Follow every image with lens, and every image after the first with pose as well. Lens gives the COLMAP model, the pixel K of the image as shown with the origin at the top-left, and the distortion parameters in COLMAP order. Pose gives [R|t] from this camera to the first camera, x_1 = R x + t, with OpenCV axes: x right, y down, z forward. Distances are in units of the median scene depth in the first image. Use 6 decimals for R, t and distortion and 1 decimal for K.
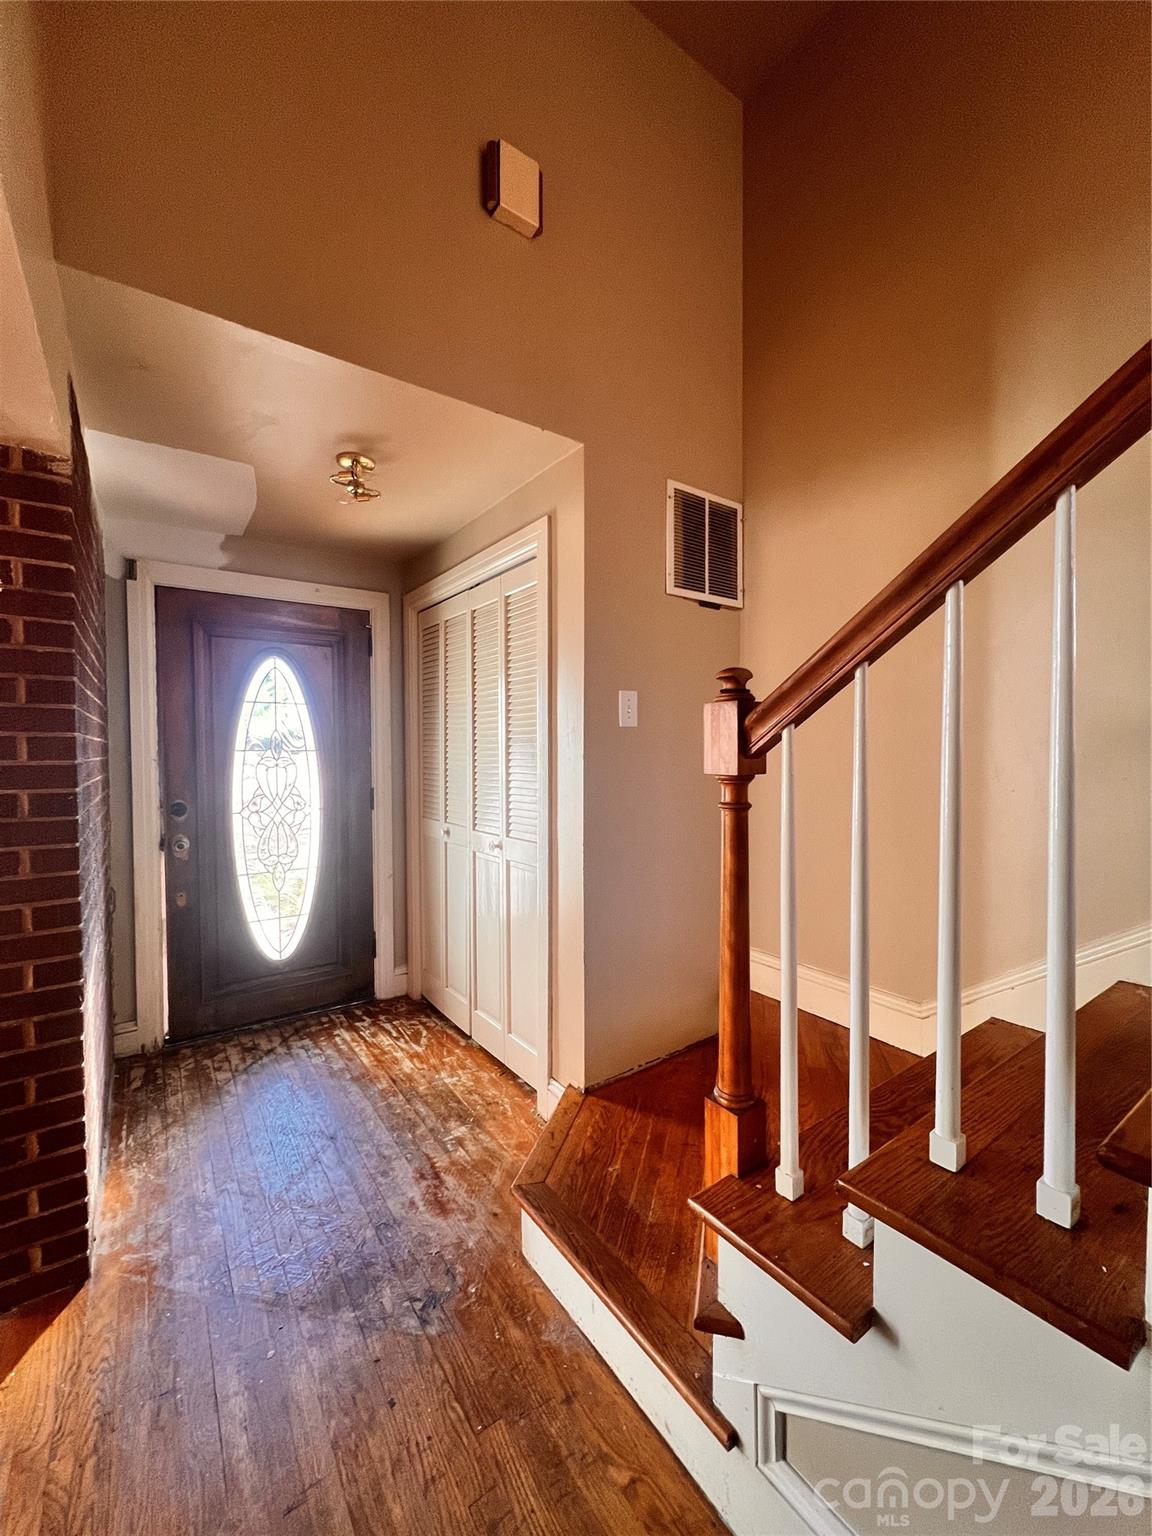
lens RADIAL K [[611.4, 0, 576.0], [0, 611.4, 768.0], [0, 0, 1]] dist [0.004429, 0.000183]
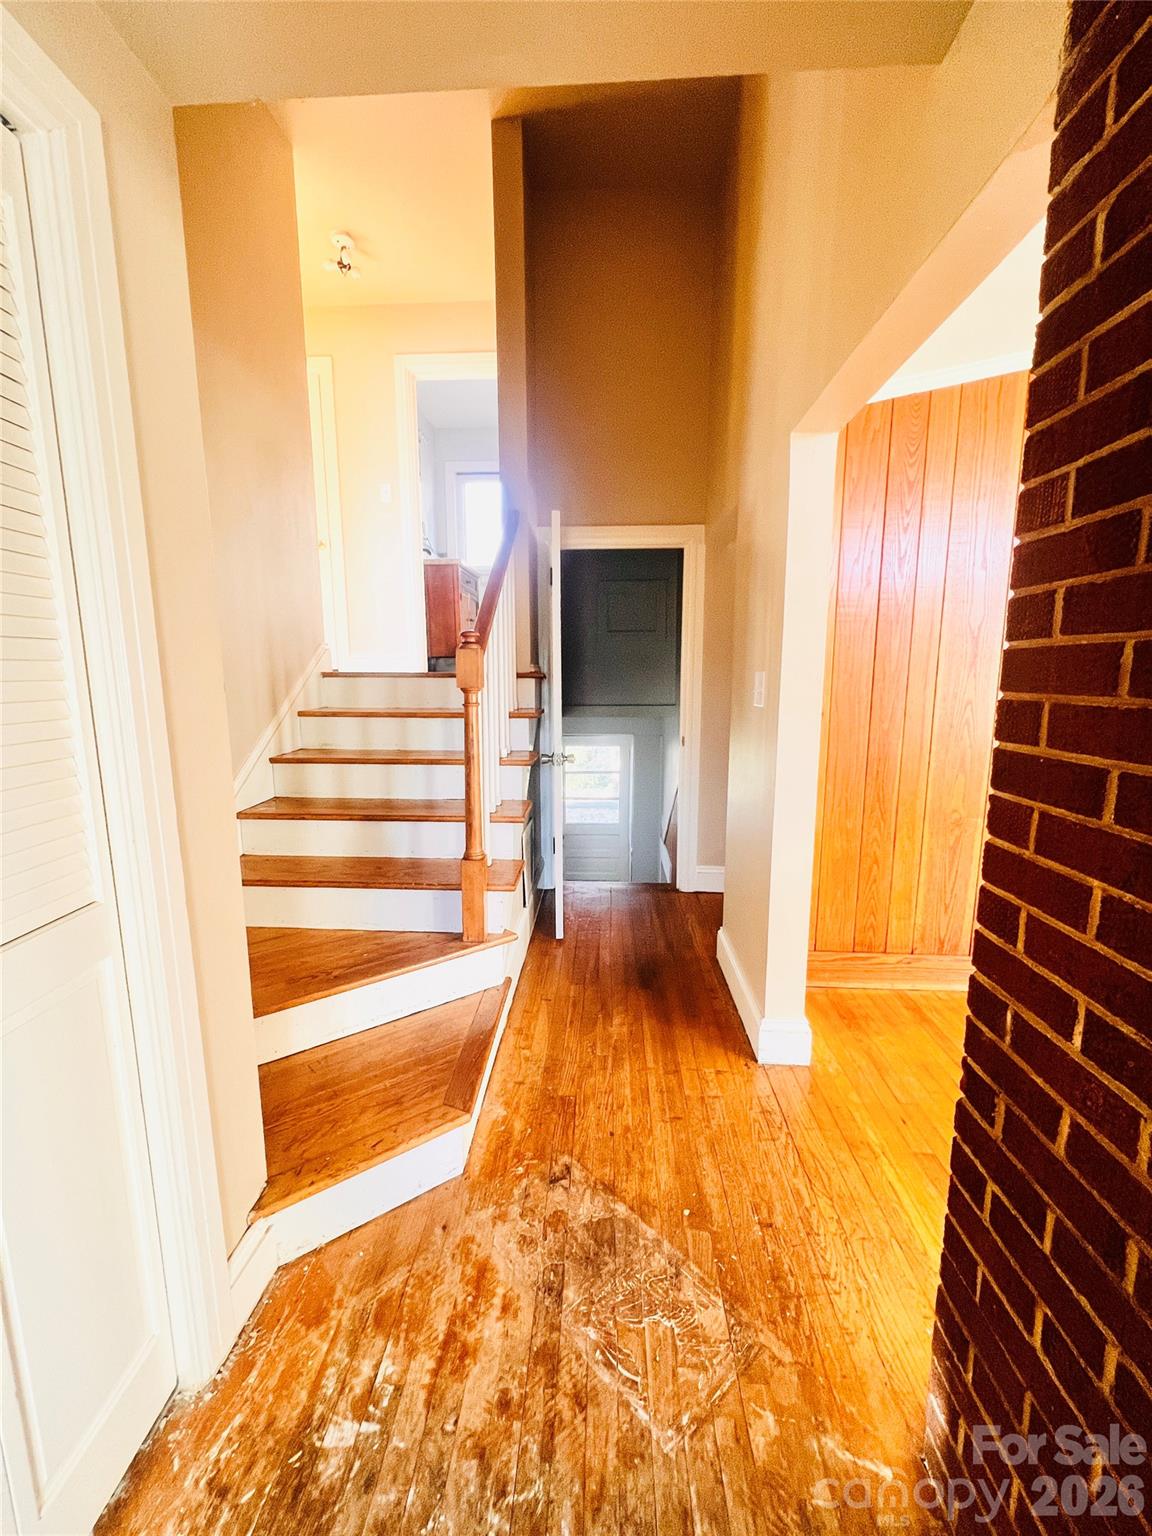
lens RADIAL K [[611.4, 0, 576.0], [0, 611.4, 768.0], [0, 0, 1]] dist [0.004429, 0.000183]
pose [[-0.786985, -0.090987, 0.610226, -0.724697], [0.023181, 0.984007, 0.176616, -0.039937], [-0.616536, 0.153140, -0.772290, 1.428008]]
